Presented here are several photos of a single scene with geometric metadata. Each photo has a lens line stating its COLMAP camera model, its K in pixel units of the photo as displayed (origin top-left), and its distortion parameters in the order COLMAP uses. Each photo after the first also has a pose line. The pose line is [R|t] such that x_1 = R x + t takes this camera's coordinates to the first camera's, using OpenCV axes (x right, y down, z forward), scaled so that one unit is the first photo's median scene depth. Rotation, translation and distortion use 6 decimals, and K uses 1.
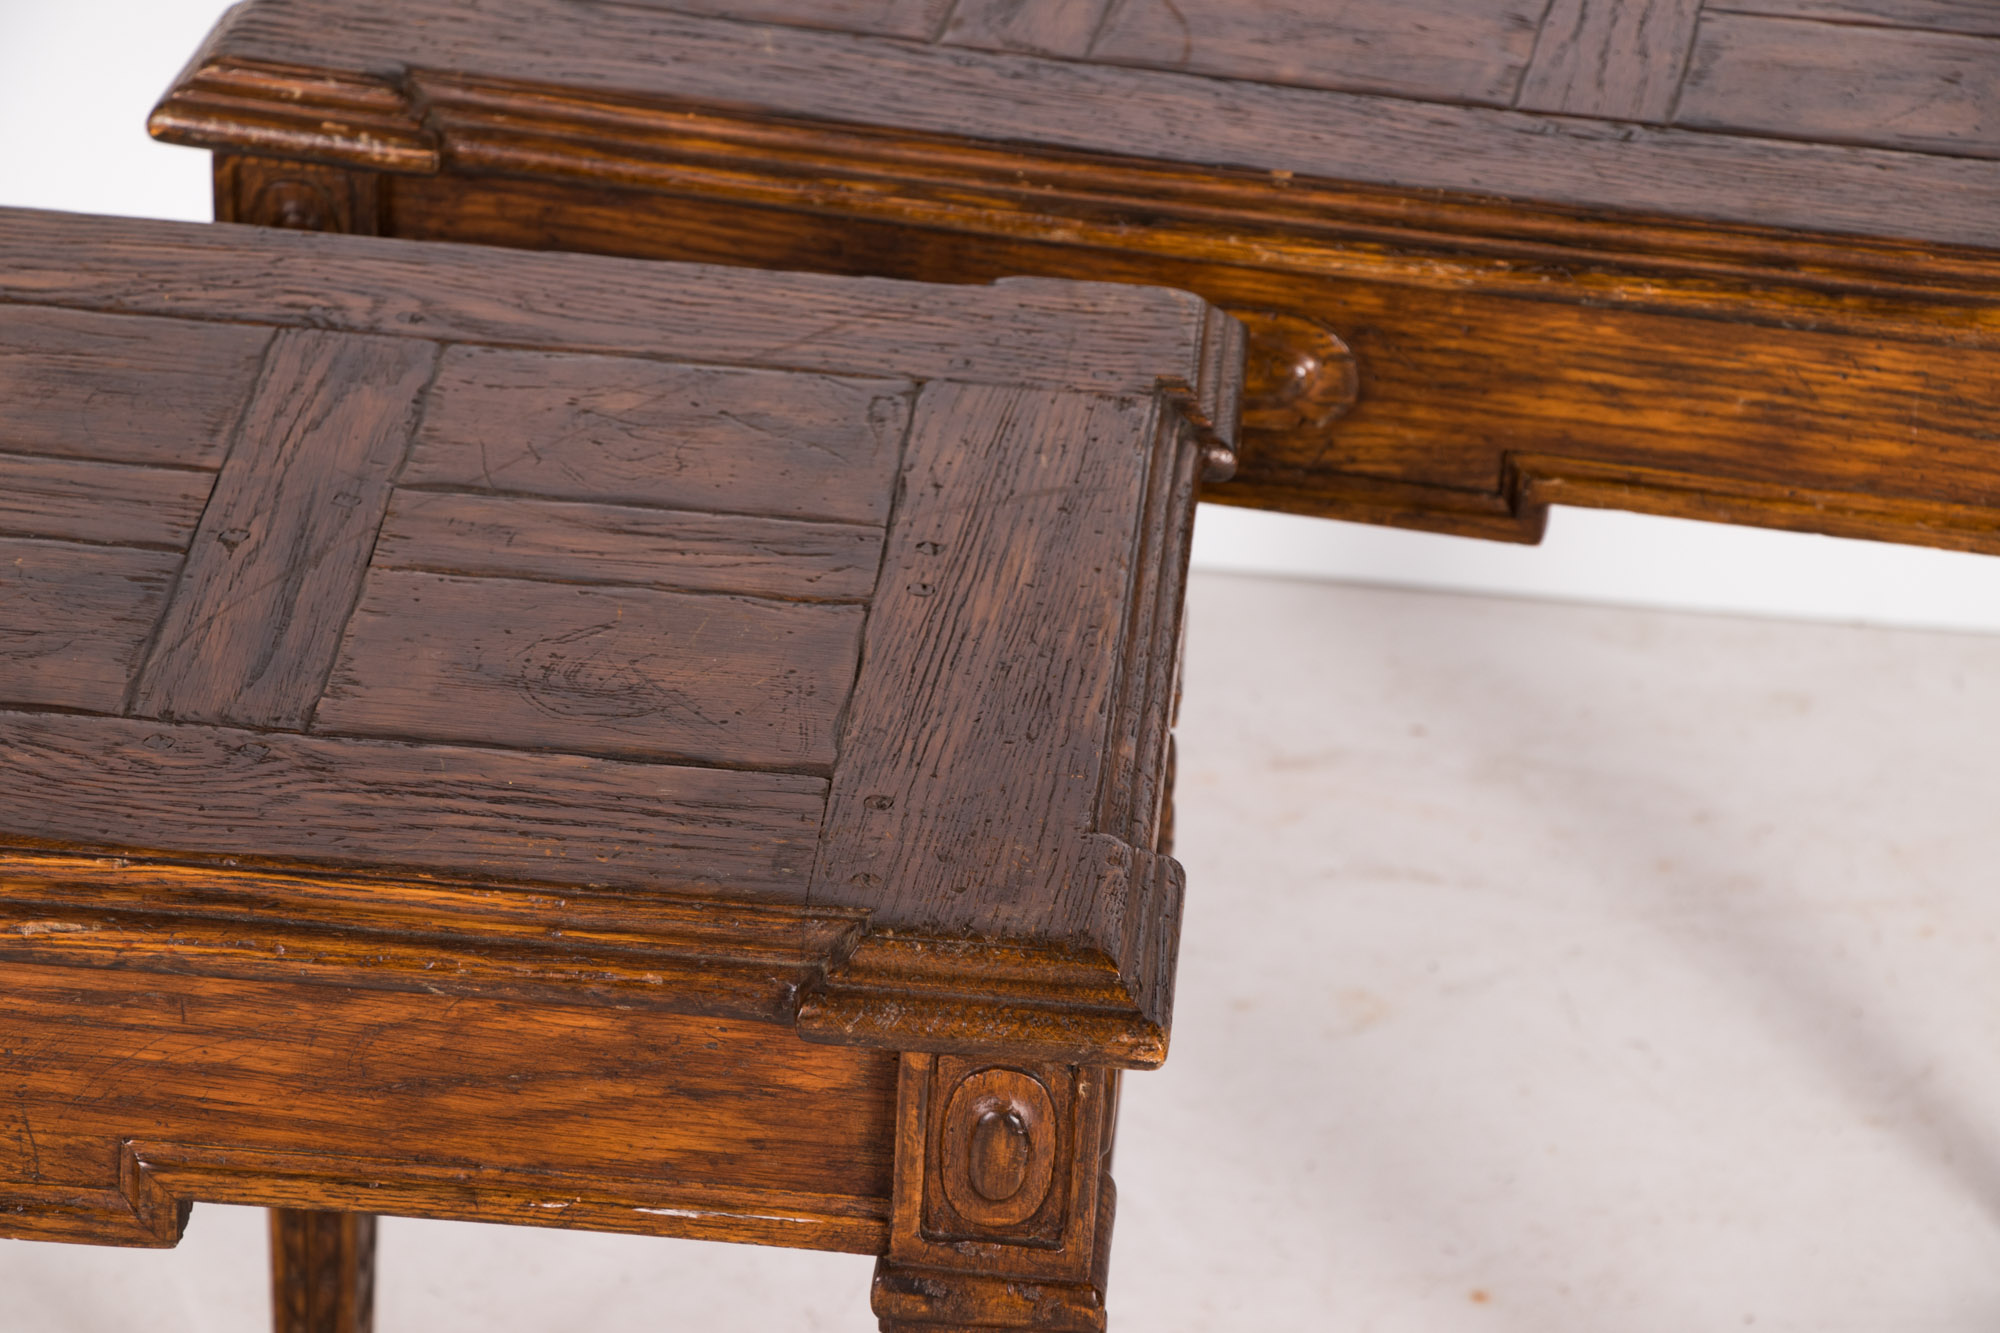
lens RADIAL K [[6967.4, 0, 989.5], [0, 6967.4, 695.8], [0, 0, 1]] dist [0.682462, 1.615881]
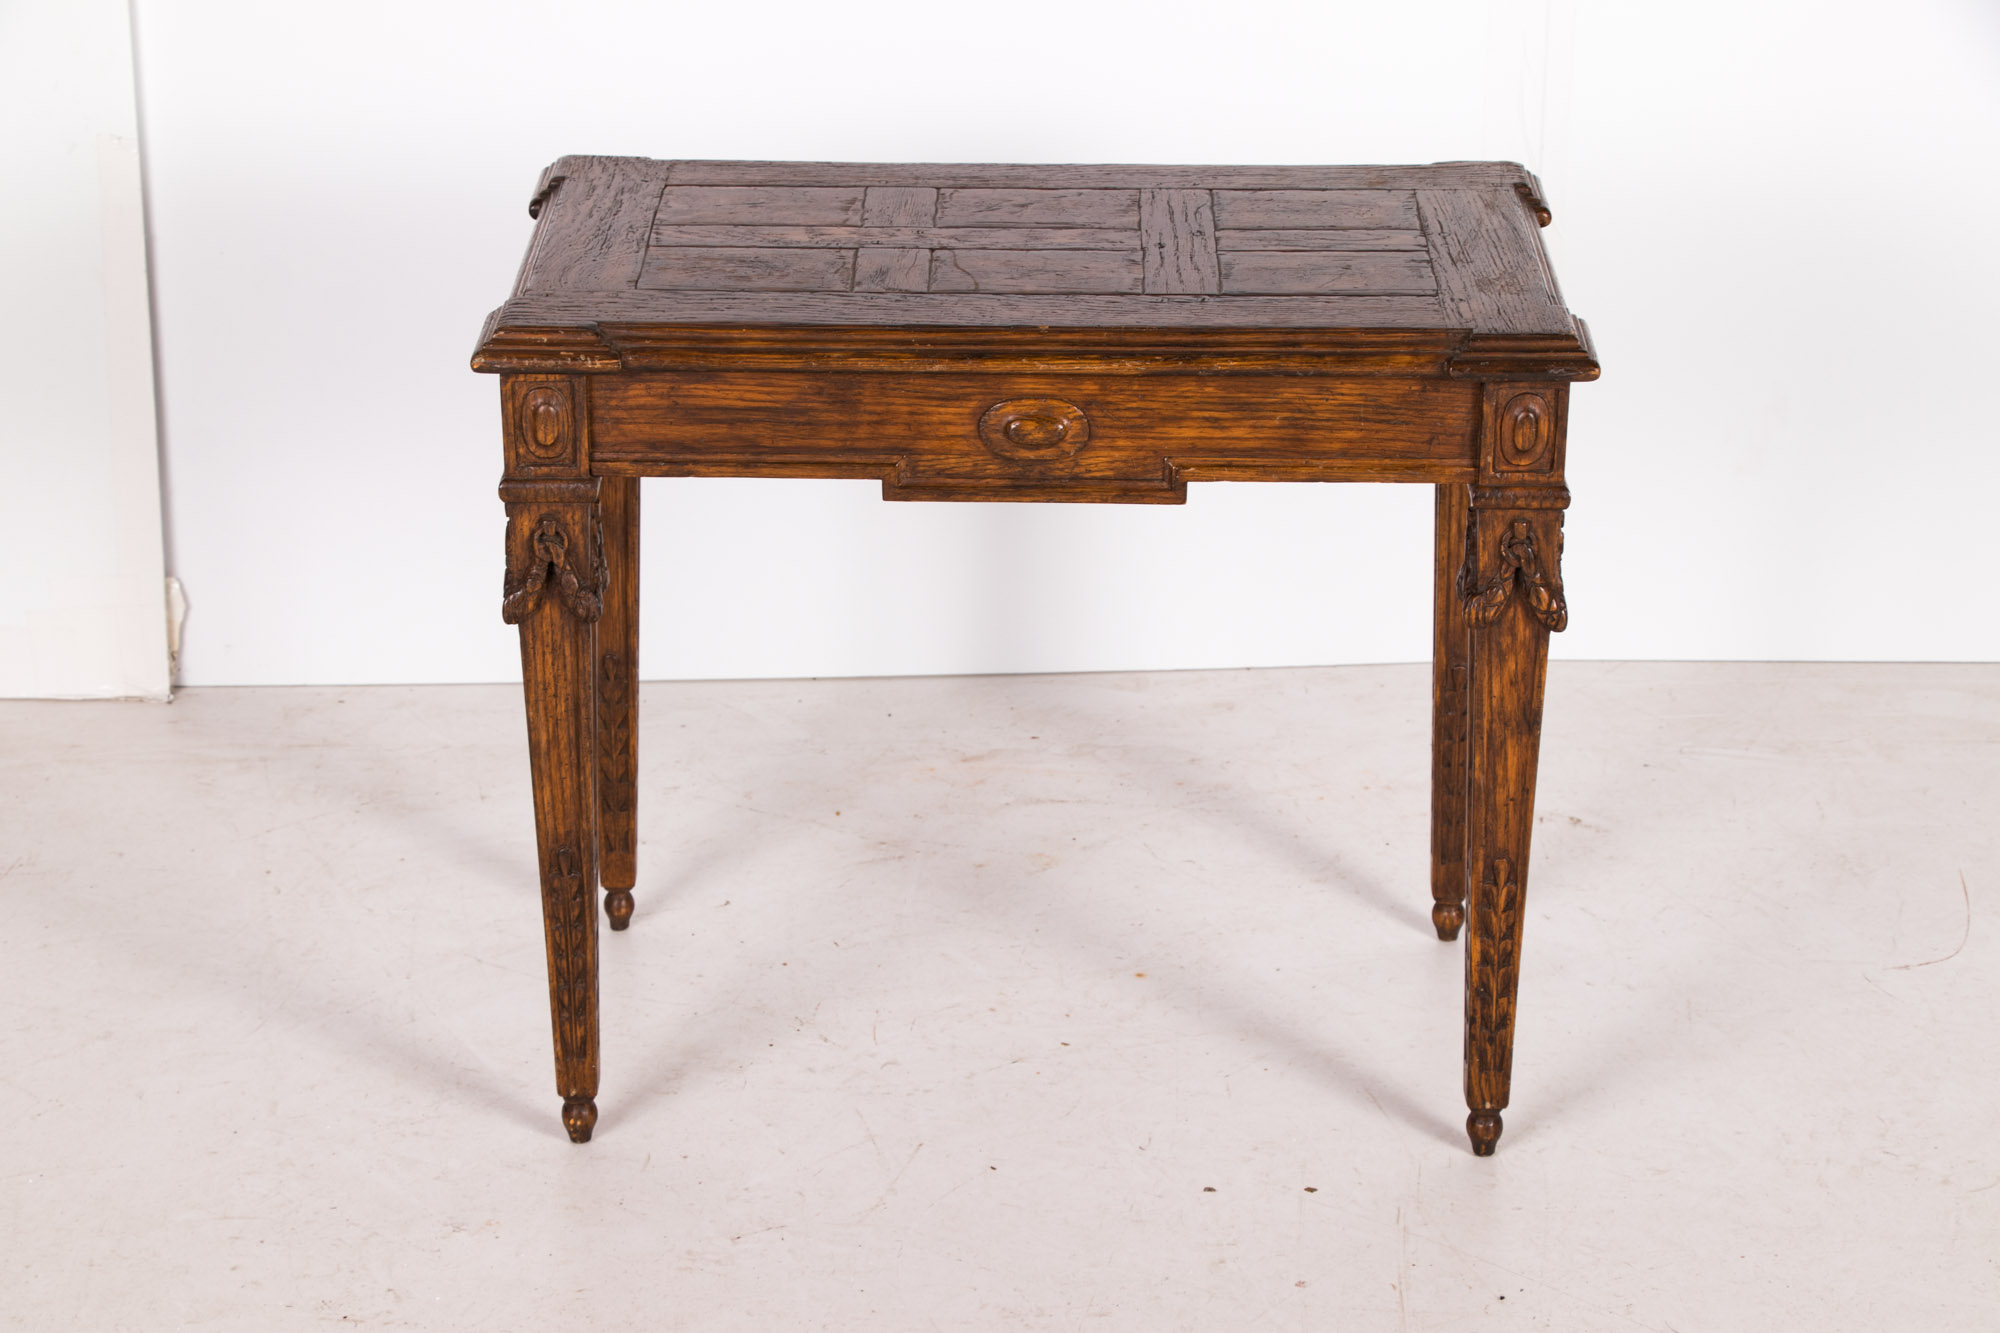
lens RADIAL K [[4678.1, 0, 991.3], [0, 4678.1, 707.5], [0, 0, 1]] dist [0.258579, 0.609727]
pose [[0.984945, -0.103668, 0.138336, -0.194778], [0.117128, 0.988755, -0.092979, 0.179203], [-0.127142, 0.107782, 0.986011, -0.358414]]
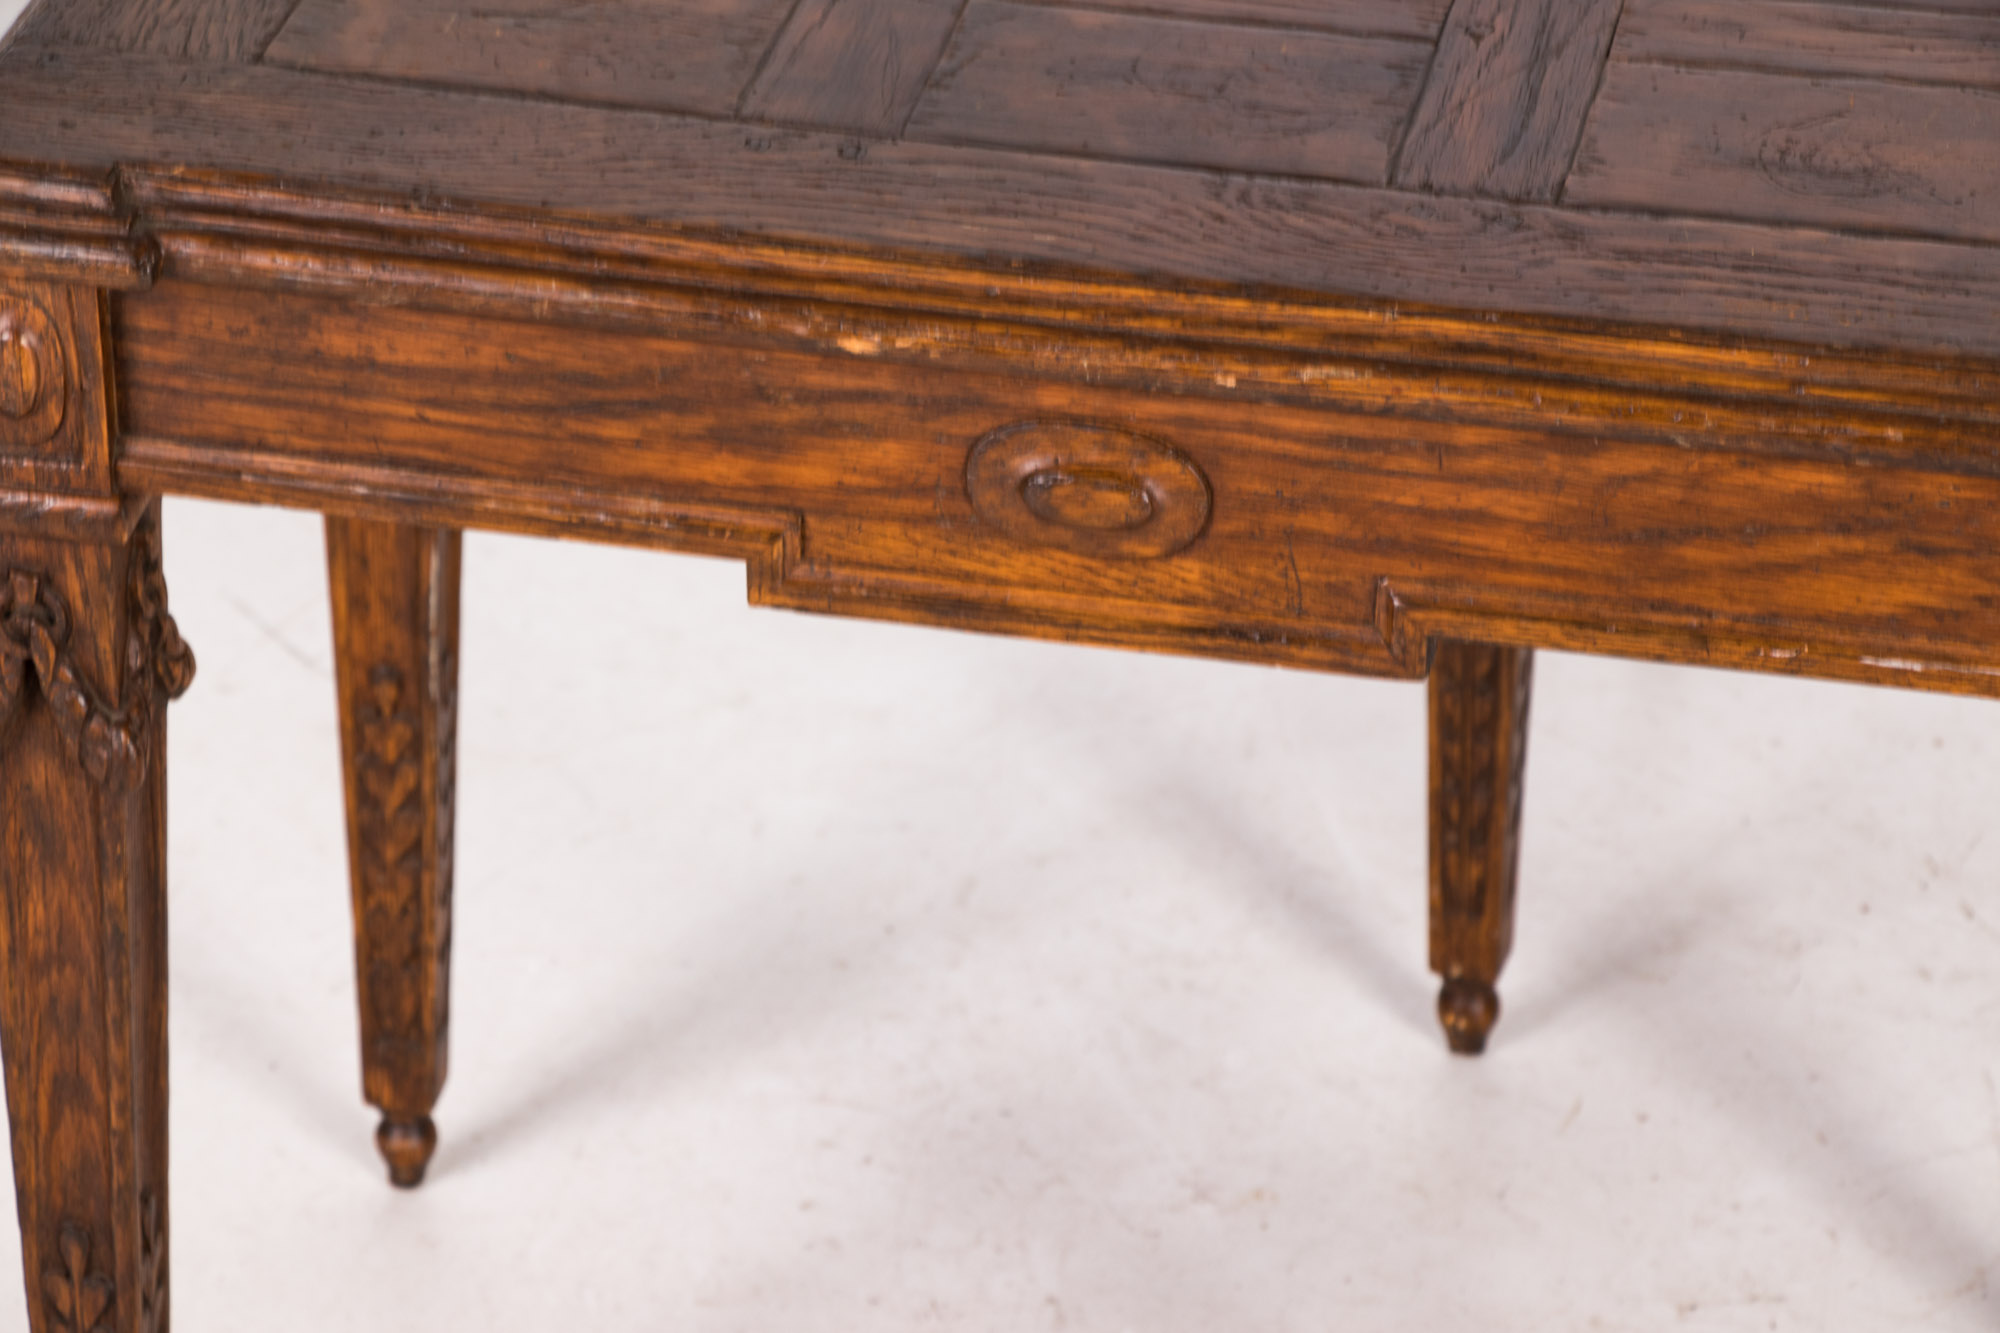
lens RADIAL K [[6967.4, 0, 989.5], [0, 6967.4, 695.8], [0, 0, 1]] dist [0.682462, 1.615881]
pose [[0.991286, 0.030941, -0.128039, -0.042346], [-0.026472, 0.998985, 0.036456, 0.041224], [0.129037, -0.032749, 0.991099, -0.063292]]
